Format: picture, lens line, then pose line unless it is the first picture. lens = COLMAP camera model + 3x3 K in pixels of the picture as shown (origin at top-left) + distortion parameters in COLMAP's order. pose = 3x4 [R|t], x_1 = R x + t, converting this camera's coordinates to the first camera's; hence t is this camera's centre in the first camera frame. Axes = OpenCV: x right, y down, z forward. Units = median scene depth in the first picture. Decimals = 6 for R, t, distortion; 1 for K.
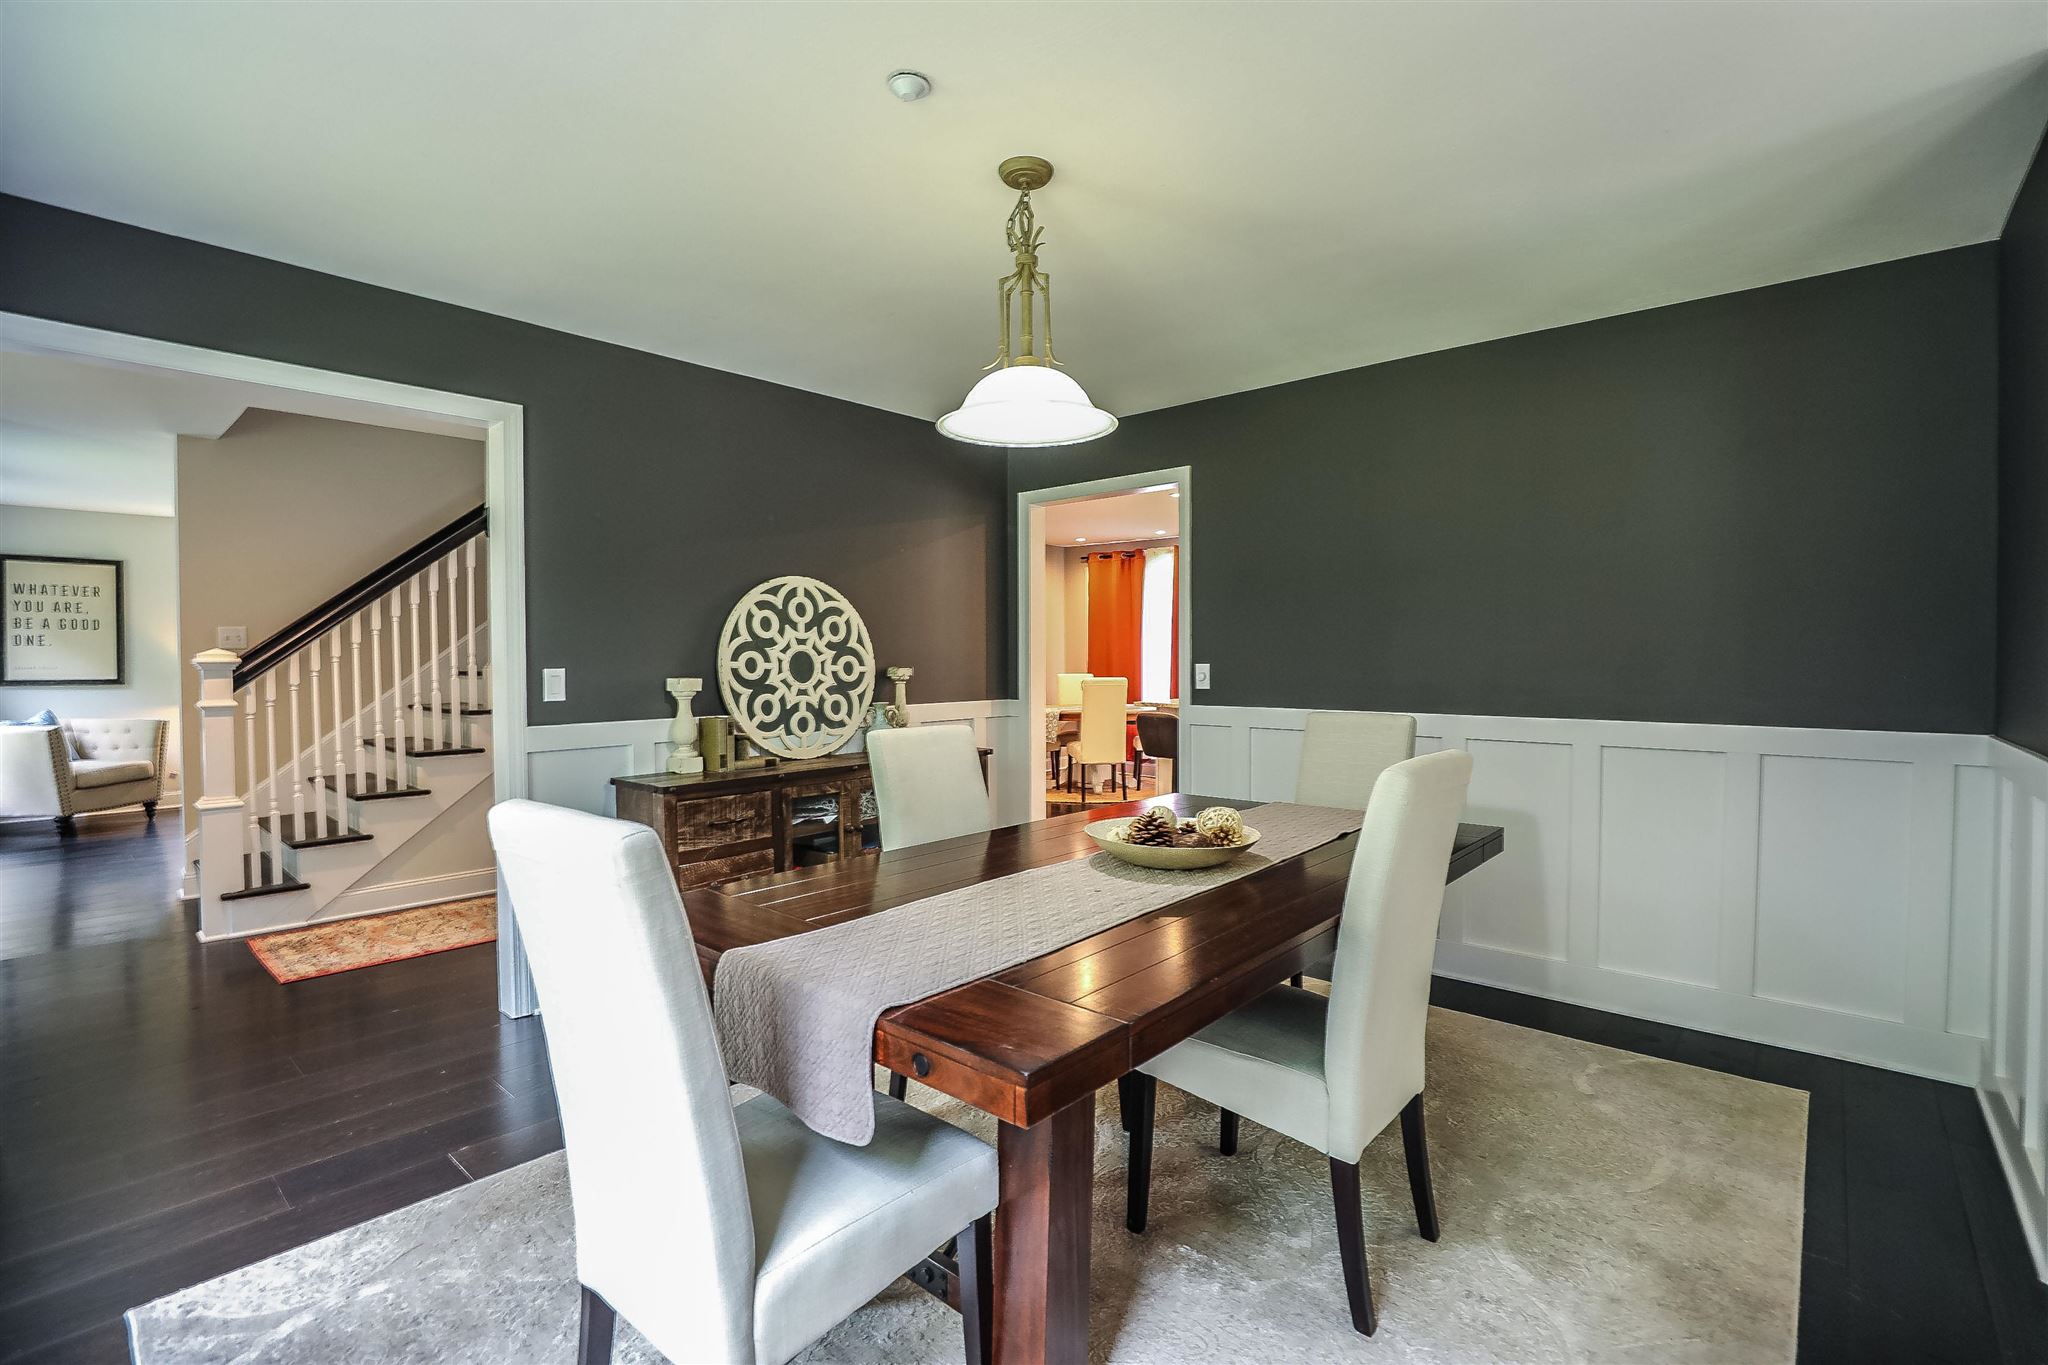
lens RADIAL K [[936.8, 0, 1026.6], [0, 936.8, 675.9], [0, 0, 1]] dist [-0.035302, 0.009512]
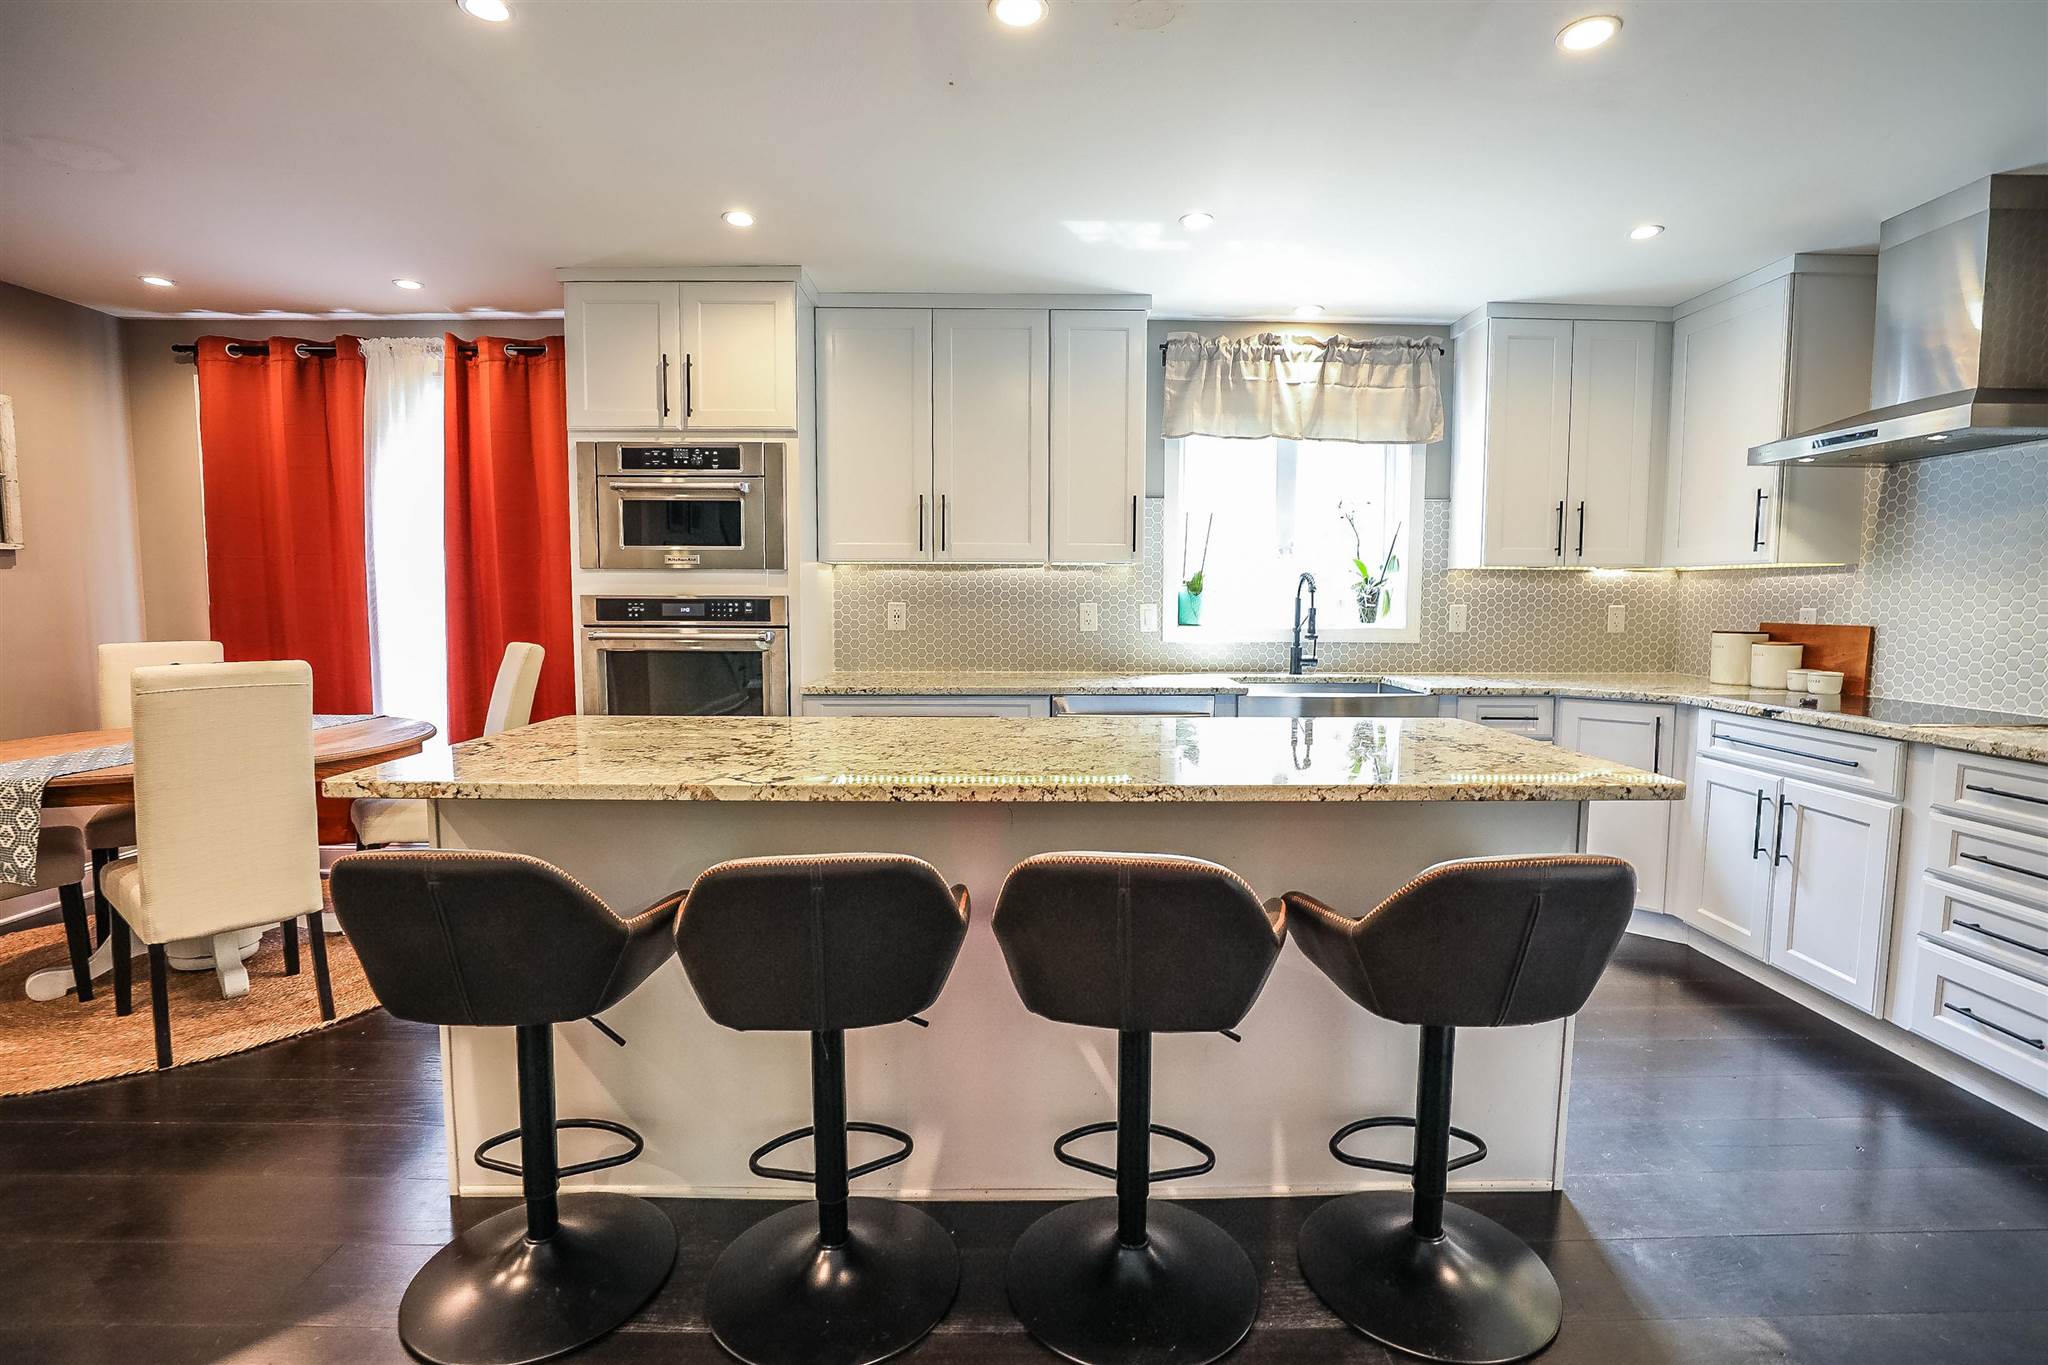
lens RADIAL K [[936.8, 0, 1017.8], [0, 936.8, 692.6], [0, 0, 1]] dist [-0.035302, 0.009512]
pose [[0.742114, -0.043670, 0.668849, 0.105065], [0.009085, 0.998439, 0.055108, -0.000234], [-0.670212, -0.034820, 0.741353, 0.845377]]
